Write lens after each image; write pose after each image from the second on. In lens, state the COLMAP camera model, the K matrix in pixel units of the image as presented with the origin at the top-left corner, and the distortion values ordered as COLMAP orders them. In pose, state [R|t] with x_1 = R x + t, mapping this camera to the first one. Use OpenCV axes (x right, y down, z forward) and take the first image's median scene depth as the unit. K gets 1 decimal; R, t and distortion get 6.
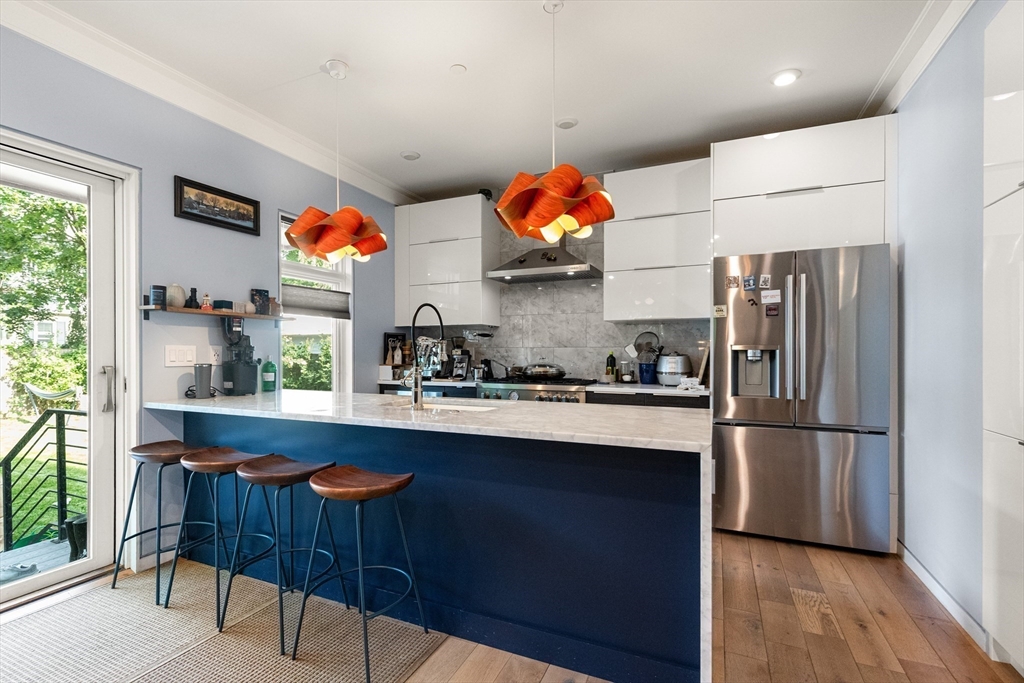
lens RADIAL K [[471.9, 0, 498.8], [0, 471.9, 352.9], [0, 0, 1]] dist [0.005241, -0.001368]
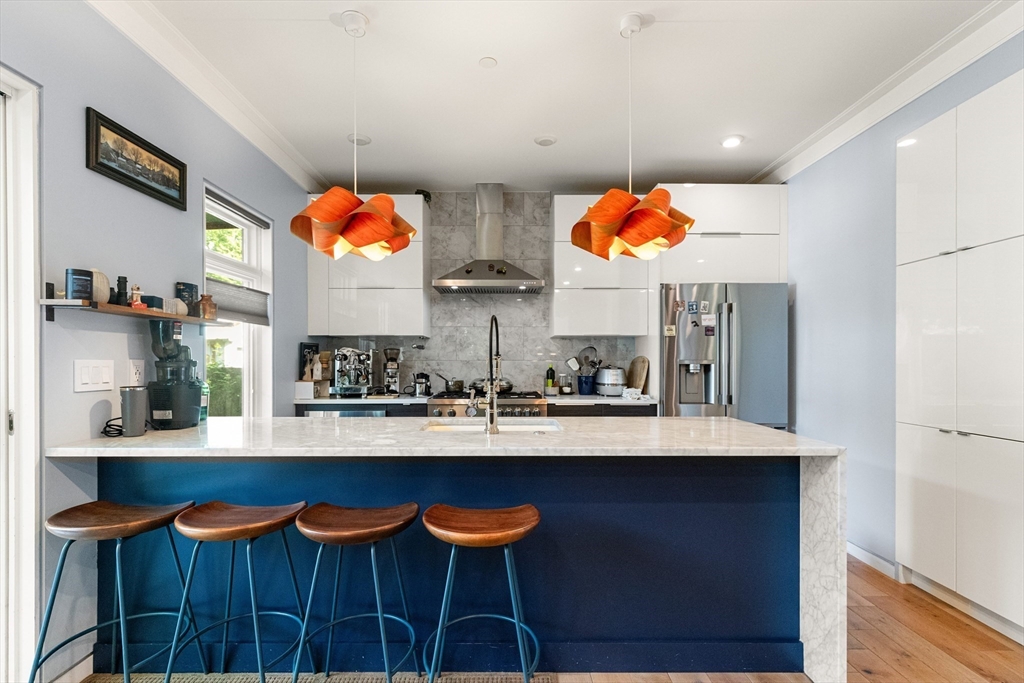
lens RADIAL K [[471.9, 0, 501.6], [0, 471.9, 361.3], [0, 0, 1]] dist [0.005241, -0.001368]
pose [[0.907216, 0.000333, 0.420664, -0.374594], [0.000594, 0.999998, -0.002072, -0.010674], [-0.420664, 0.002130, 0.907214, 0.123299]]
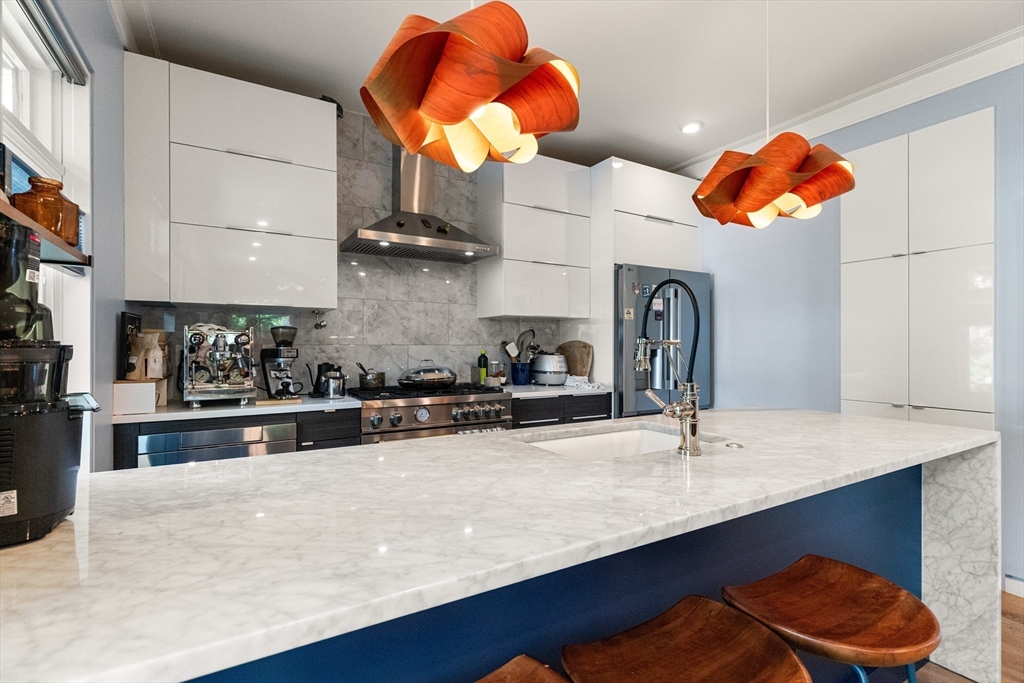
lens RADIAL K [[471.9, 0, 506.6], [0, 471.9, 344.5], [0, 0, 1]] dist [0.005241, -0.001368]
pose [[0.572650, 0.004039, 0.819790, -0.561093], [0.000248, 0.999987, -0.005100, -0.011715], [-0.819800, 0.003123, 0.572641, 0.584739]]
